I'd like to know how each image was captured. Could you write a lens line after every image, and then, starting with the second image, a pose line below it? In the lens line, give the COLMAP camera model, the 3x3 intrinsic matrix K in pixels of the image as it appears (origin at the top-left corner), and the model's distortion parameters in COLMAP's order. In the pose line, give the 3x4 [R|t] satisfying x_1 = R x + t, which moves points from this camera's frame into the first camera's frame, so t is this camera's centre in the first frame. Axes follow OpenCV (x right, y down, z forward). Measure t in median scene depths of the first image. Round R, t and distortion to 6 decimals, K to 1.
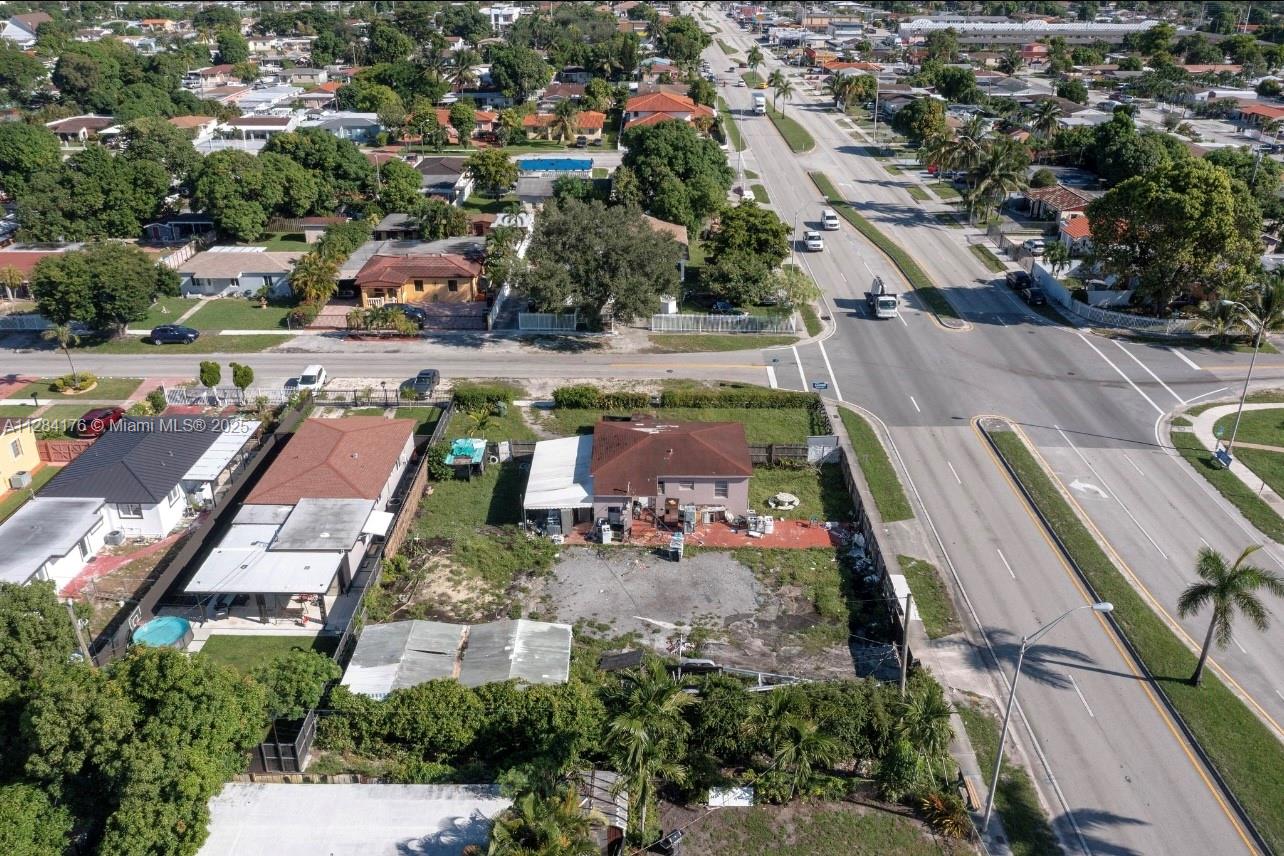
lens RADIAL K [[1015.9, 0, 641.4], [0, 1015.9, 421.4], [0, 0, 1]] dist [-0.006748, -0.000897]
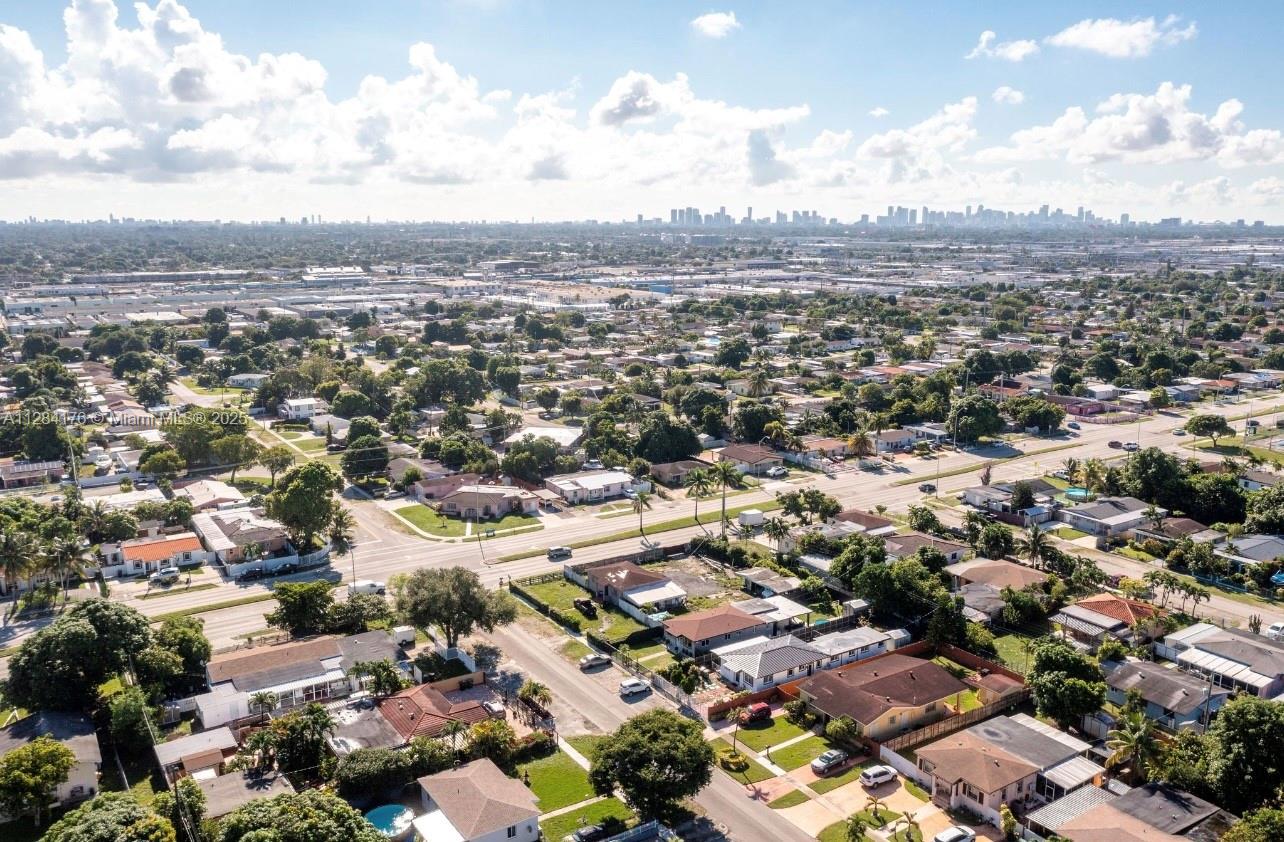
lens RADIAL K [[1014.7, 0, 638.7], [0, 1014.7, 418.6], [0, 0, 1]] dist [-0.009741, 0.002094]
pose [[-0.549678, -0.165154, 0.818889, -1.739872], [0.348209, 0.845746, 0.404306, -1.142399], [-0.759345, 0.507383, -0.407380, 1.640713]]
